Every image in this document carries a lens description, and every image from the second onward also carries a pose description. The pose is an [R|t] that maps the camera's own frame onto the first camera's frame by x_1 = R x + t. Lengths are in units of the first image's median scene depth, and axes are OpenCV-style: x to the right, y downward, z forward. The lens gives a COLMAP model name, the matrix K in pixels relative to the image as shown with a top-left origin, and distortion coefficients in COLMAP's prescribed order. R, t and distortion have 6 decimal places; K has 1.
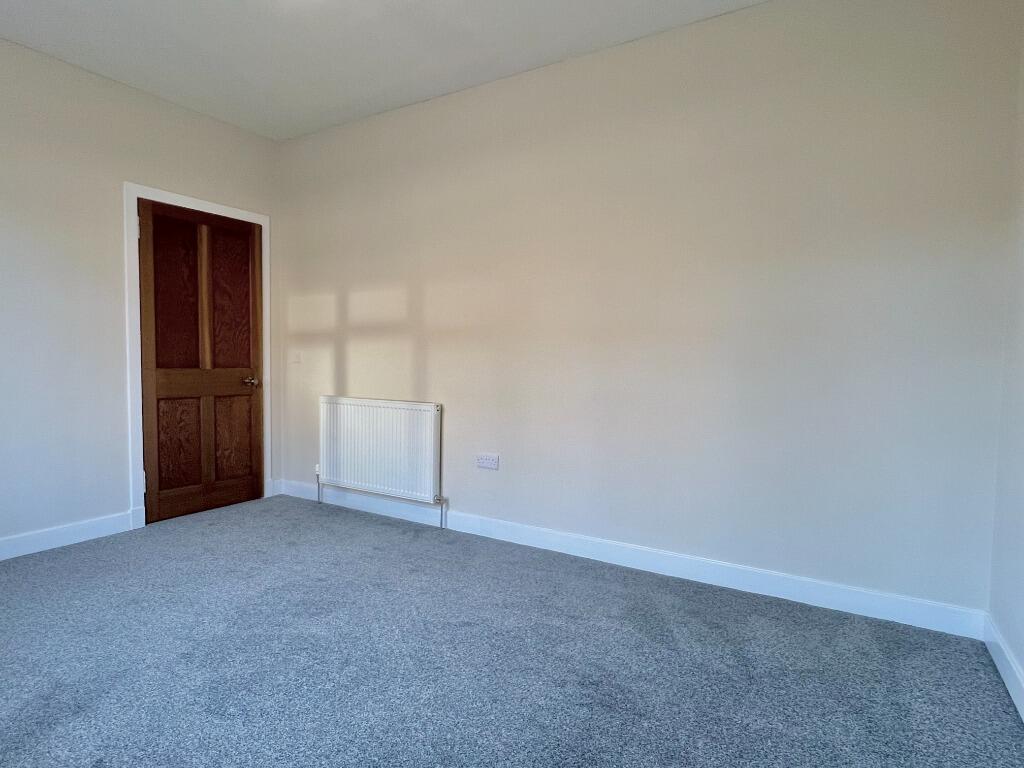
lens RADIAL K [[567.1, 0, 509.9], [0, 567.1, 380.7], [0, 0, 1]] dist [-0.004406, 0.001228]
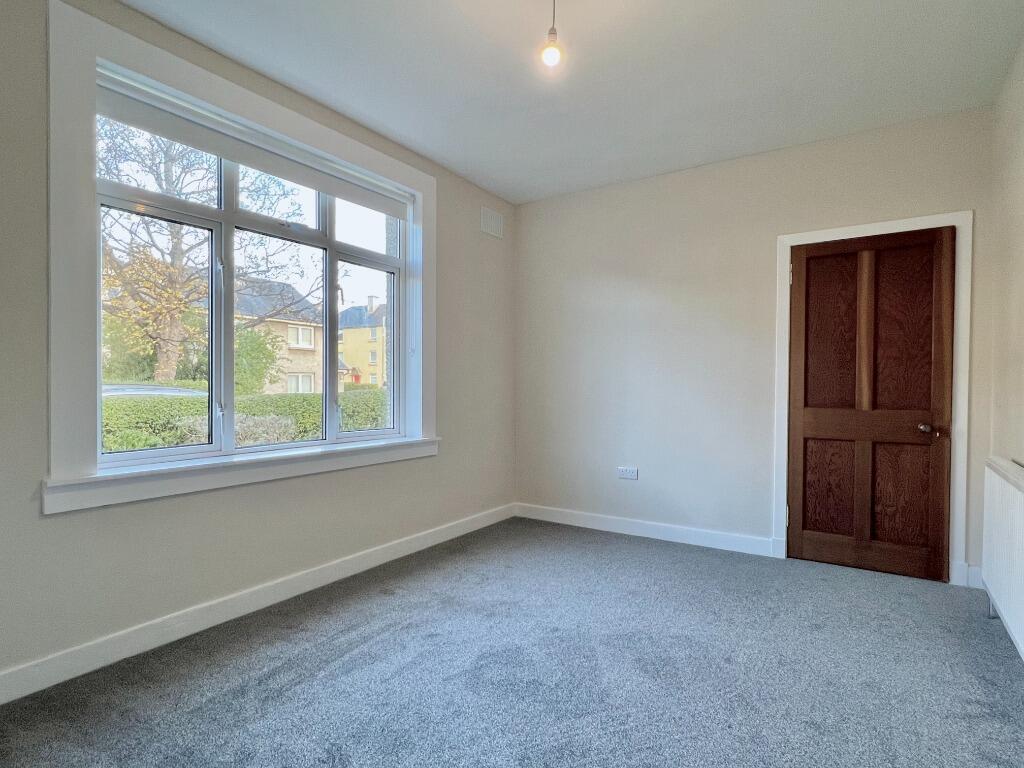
lens RADIAL K [[542.0, 0, 506.8], [0, 542.0, 387.5], [0, 0, 1]] dist [0.000012, -0.000217]
pose [[-0.035642, -0.007714, -0.999335, 0.350924], [-0.043763, 0.999023, -0.006151, -0.027260], [0.998406, 0.043515, -0.035945, 0.478618]]
